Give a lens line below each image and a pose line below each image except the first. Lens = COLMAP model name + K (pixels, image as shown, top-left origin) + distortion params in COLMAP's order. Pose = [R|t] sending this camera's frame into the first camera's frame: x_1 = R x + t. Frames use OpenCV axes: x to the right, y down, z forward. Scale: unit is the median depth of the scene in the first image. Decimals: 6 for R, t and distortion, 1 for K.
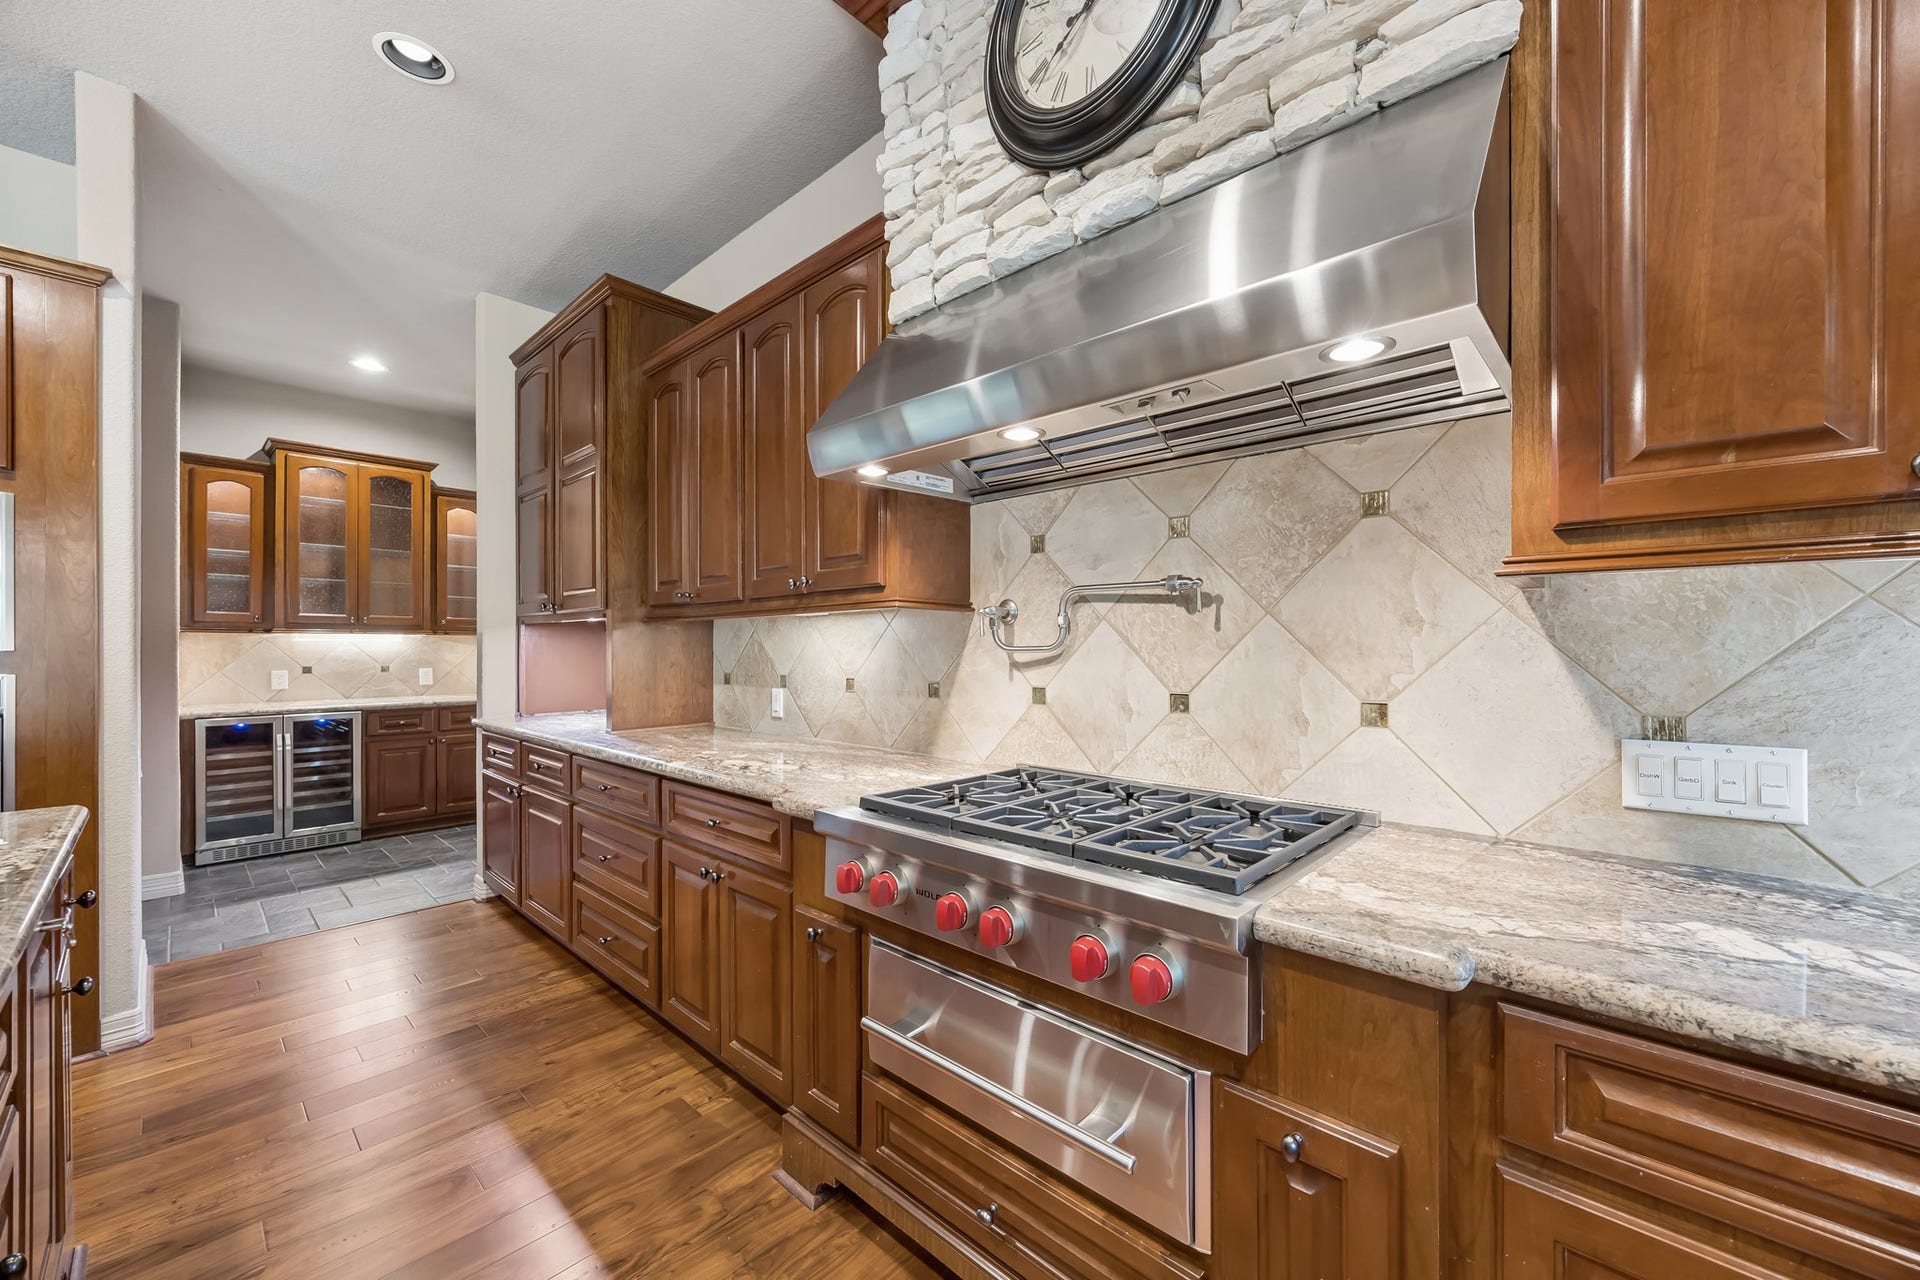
lens RADIAL K [[752.8, 0, 960.1], [0, 752.8, 646.5], [0, 0, 1]] dist [0.001308, 0.000134]
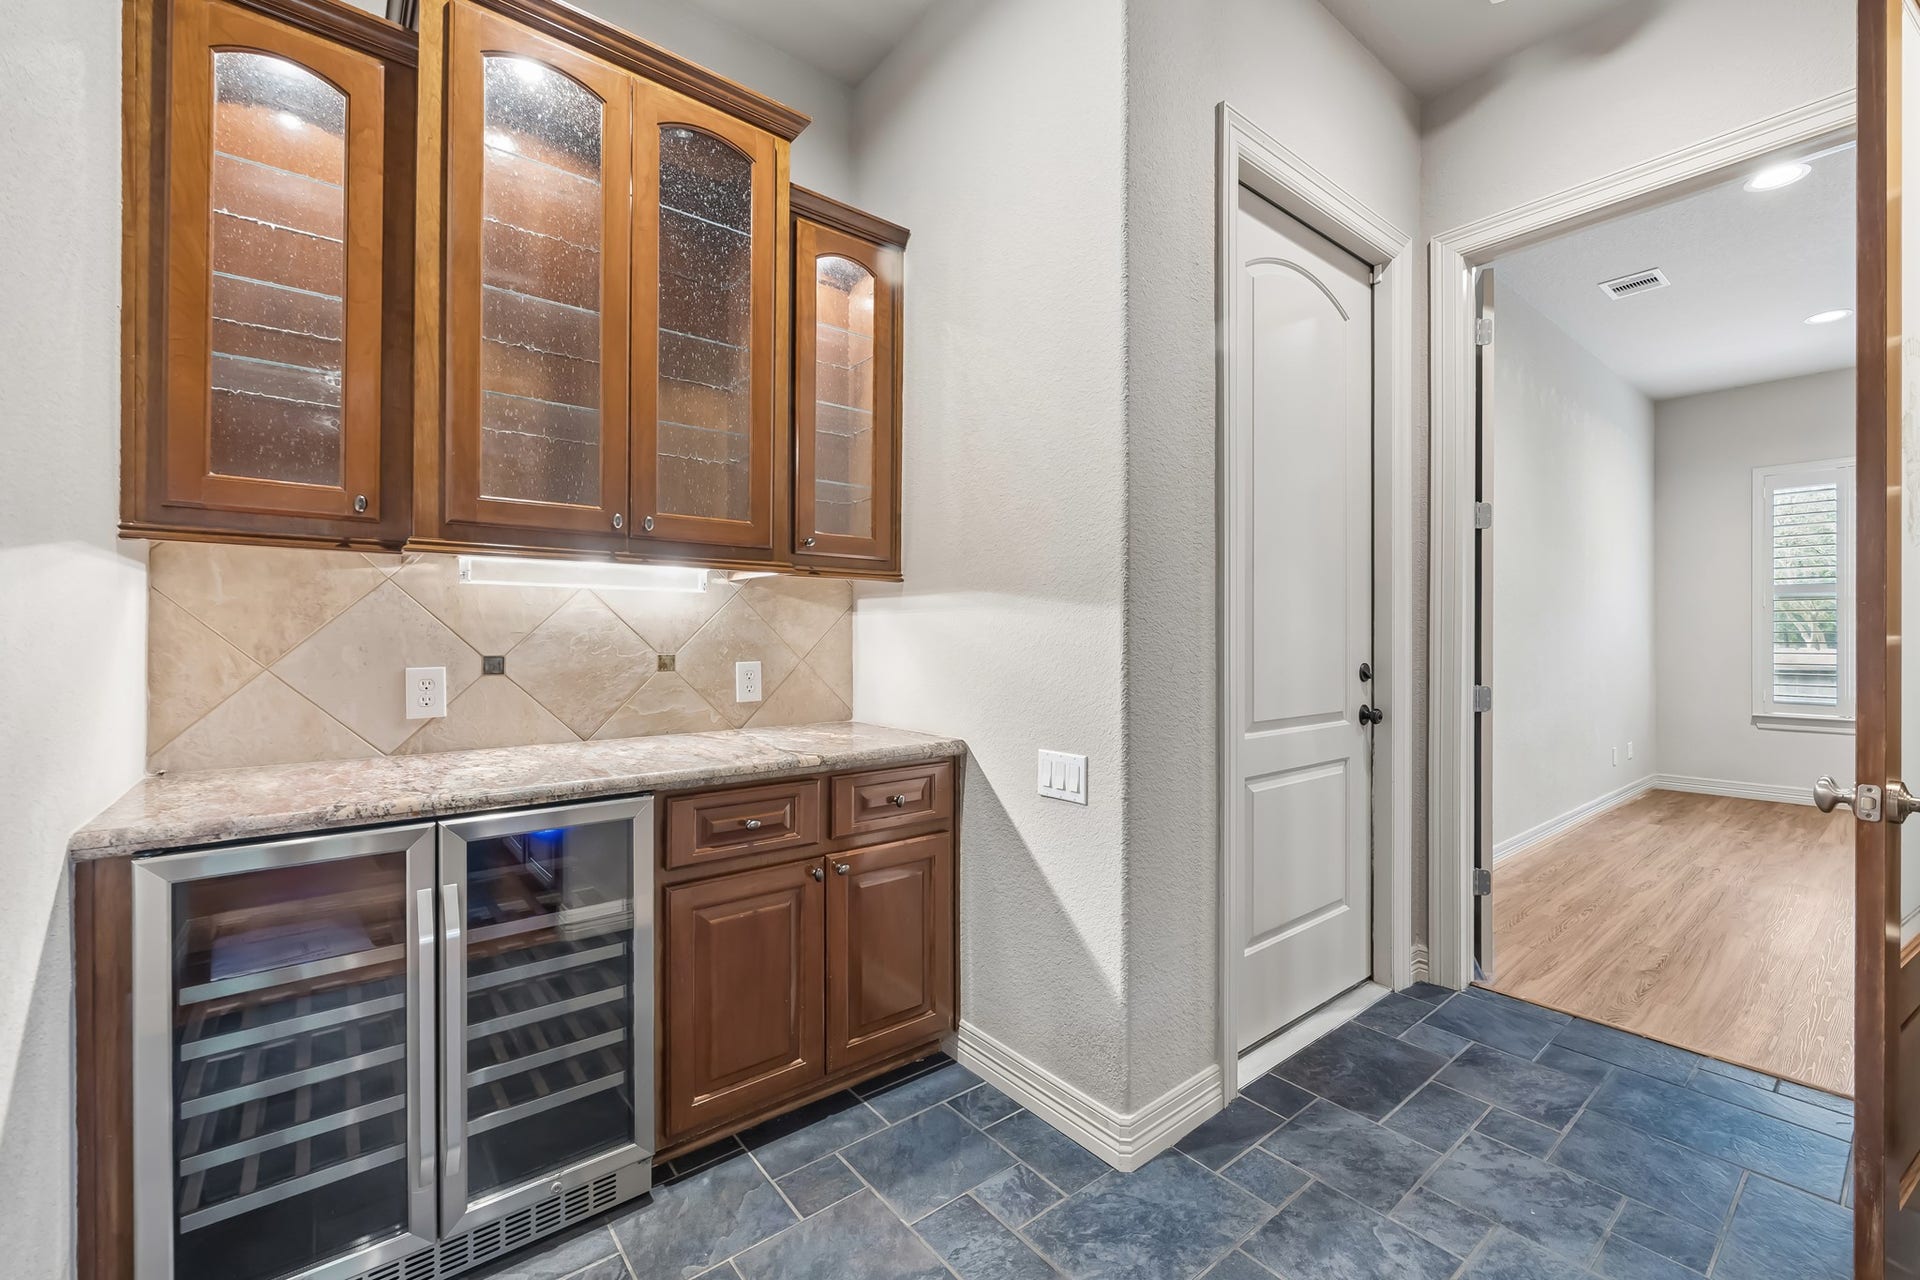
lens RADIAL K [[752.8, 0, 956.9], [0, 752.8, 638.2], [0, 0, 1]] dist [0.001308, 0.000134]
pose [[0.993001, 0.002810, -0.118077, -0.620502], [-0.002802, 0.999996, 0.000240, 0.017756], [0.118077, 0.000092, 0.993004, 0.685696]]
